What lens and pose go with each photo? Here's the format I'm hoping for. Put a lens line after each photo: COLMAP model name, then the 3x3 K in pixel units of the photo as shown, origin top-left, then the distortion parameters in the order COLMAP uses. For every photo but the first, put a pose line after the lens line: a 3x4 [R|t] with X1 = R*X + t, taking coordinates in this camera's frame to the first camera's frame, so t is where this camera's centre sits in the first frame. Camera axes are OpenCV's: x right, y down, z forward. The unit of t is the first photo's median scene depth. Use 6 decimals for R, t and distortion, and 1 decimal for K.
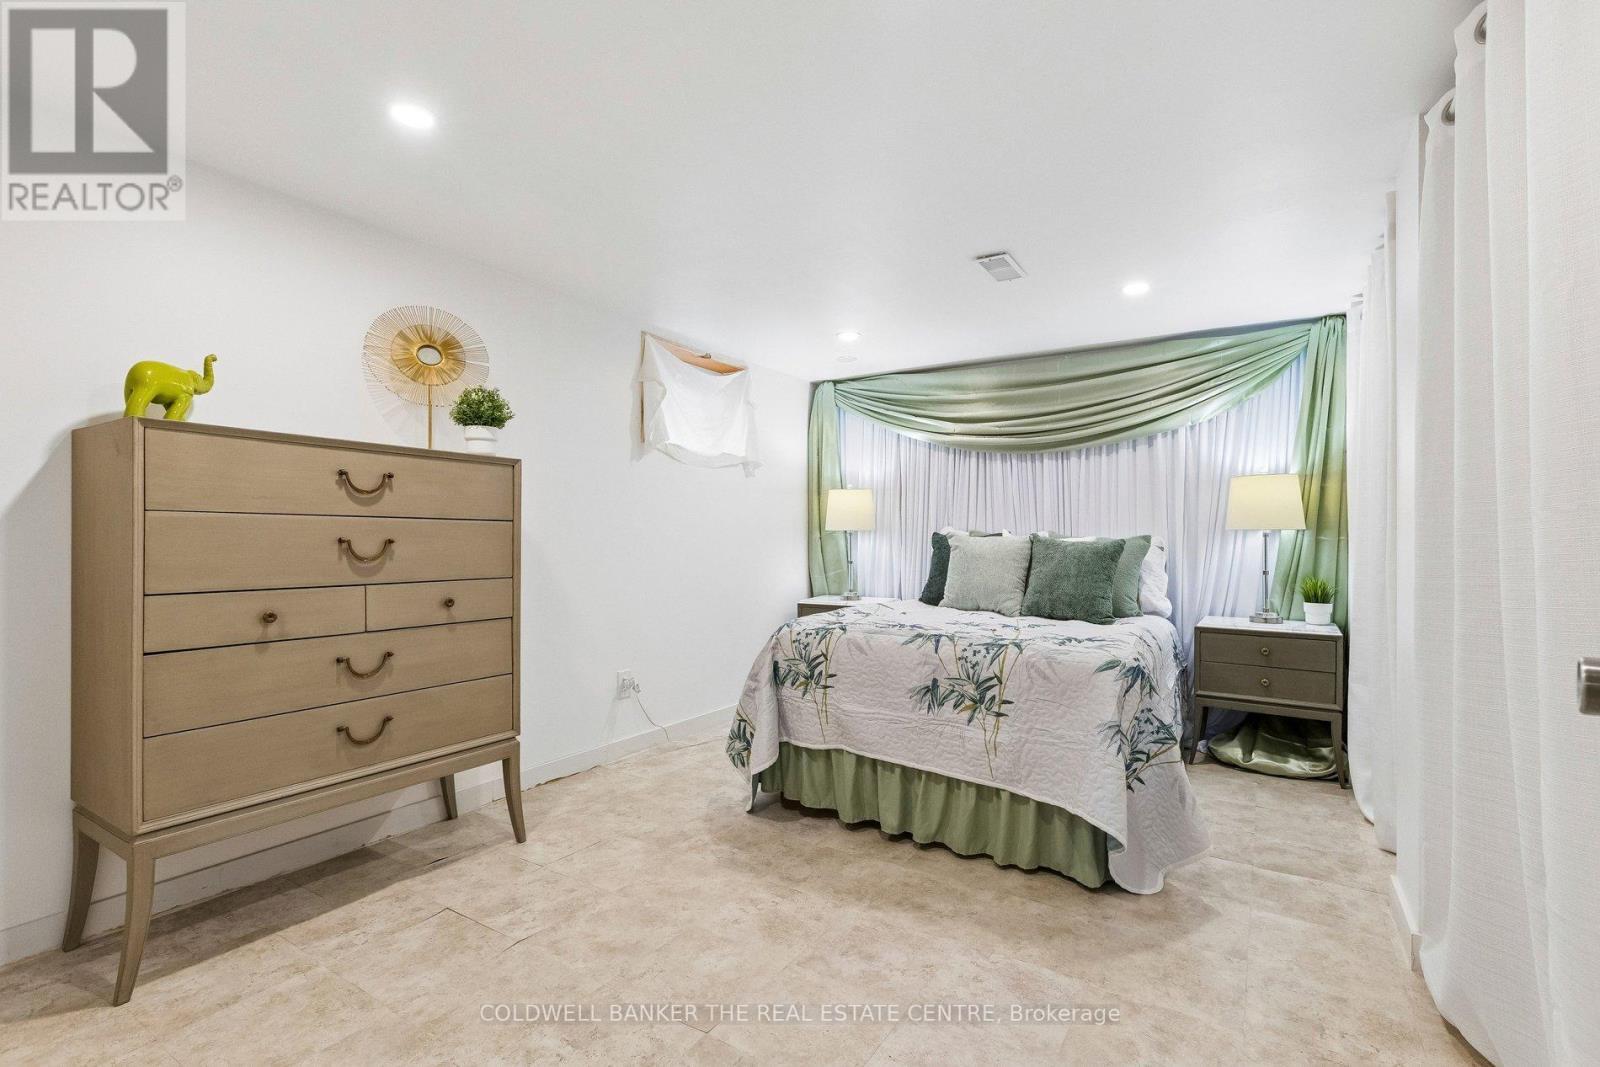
lens RADIAL K [[725.7, 0, 801.0], [0, 725.7, 541.6], [0, 0, 1]] dist [0.000329, -0.000251]
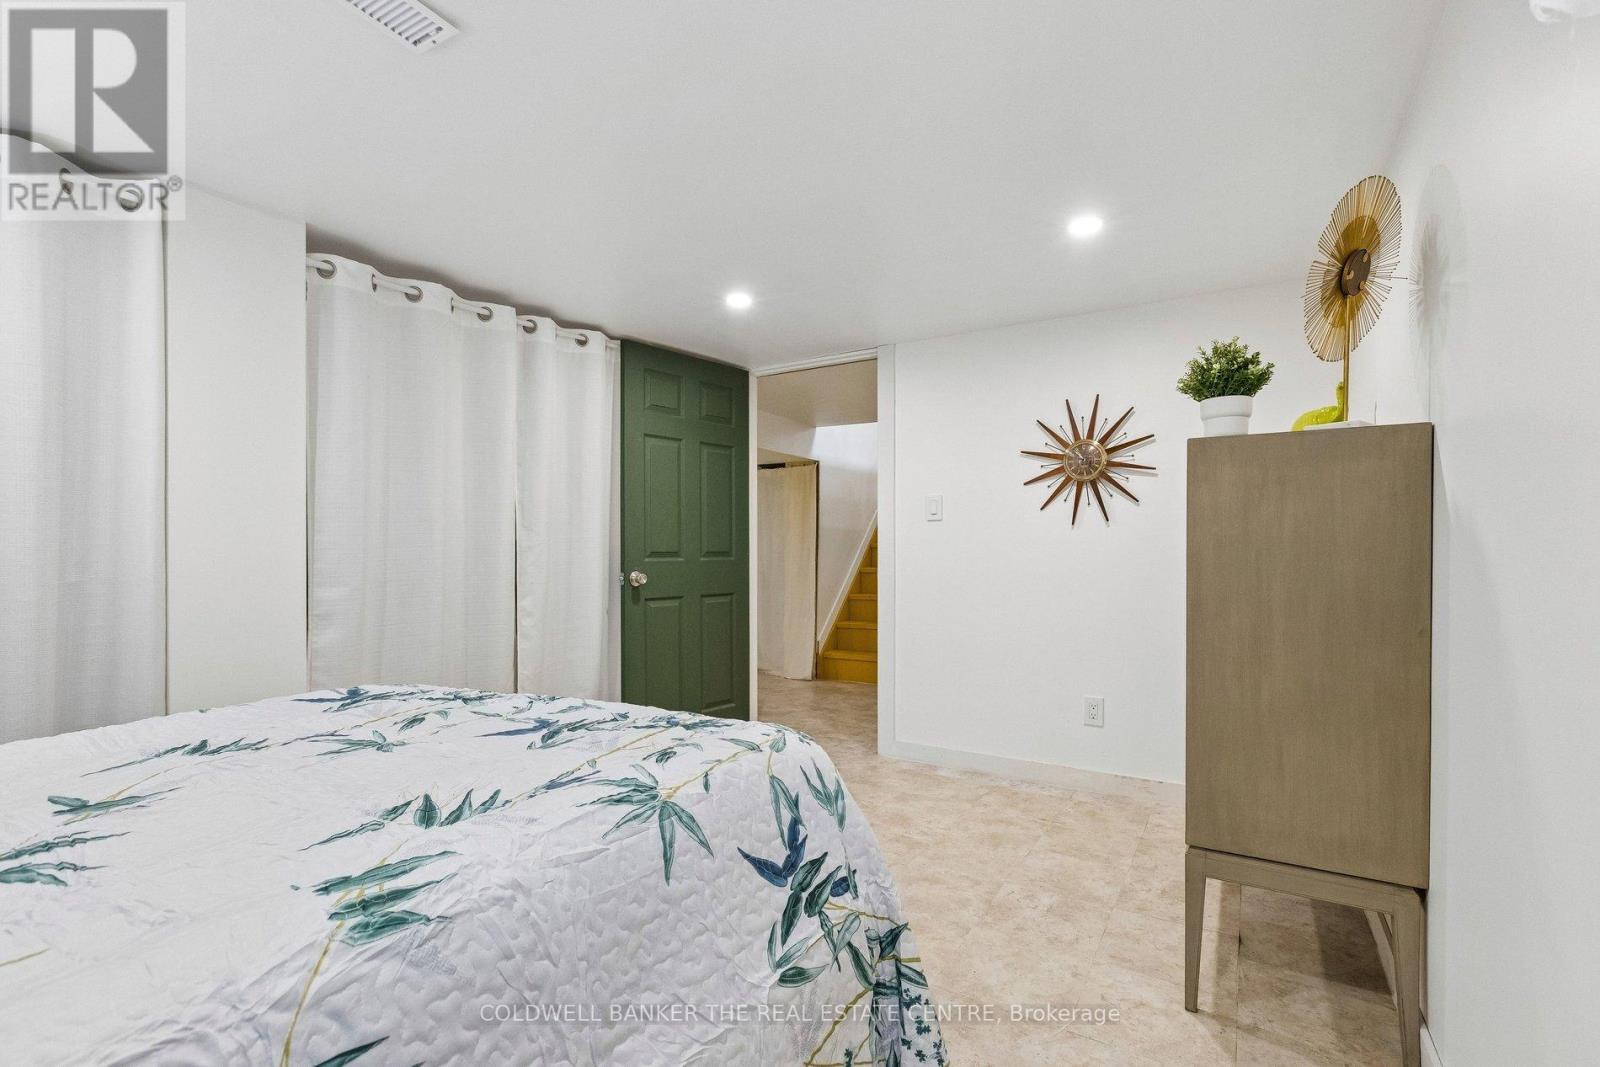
lens RADIAL K [[725.7, 0, 801.0], [0, 725.7, 541.6], [0, 0, 1]] dist [0.000329, -0.000251]
pose [[-0.999621, -0.002875, -0.027380, -0.005845], [-0.002734, 0.999983, -0.005184, -0.018372], [0.027395, -0.005107, -0.999612, 2.053725]]
